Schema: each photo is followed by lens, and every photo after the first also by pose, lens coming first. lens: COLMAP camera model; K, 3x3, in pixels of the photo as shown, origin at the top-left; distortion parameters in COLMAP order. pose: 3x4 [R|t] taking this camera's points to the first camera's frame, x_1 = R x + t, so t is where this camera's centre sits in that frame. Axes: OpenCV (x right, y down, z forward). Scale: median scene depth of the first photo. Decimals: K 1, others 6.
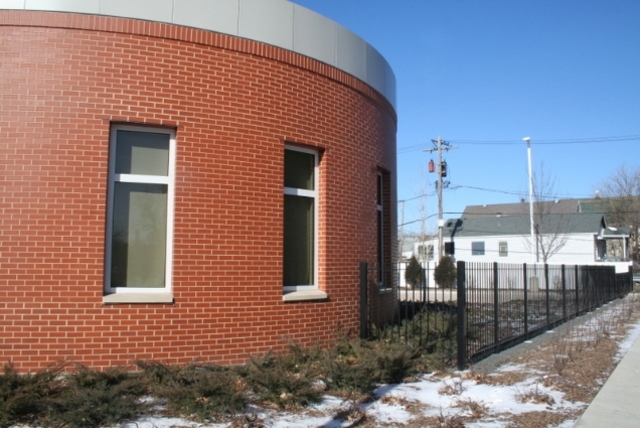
lens RADIAL K [[593.2, 0, 320.0], [0, 593.2, 214.0], [0, 0, 1]] dist [-0.152219, 0.182136]
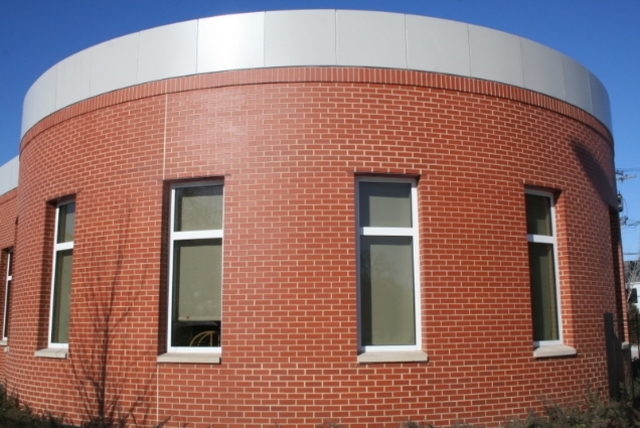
lens RADIAL K [[663.2, 0, 320.0], [0, 663.2, 214.0], [0, 0, 1]] dist [-0.092224, 0.018486]
pose [[0.978522, -0.045755, -0.201001, -0.188287], [0.030913, 0.996600, -0.076370, -0.008756], [0.203812, 0.068516, 0.976610, -0.082594]]
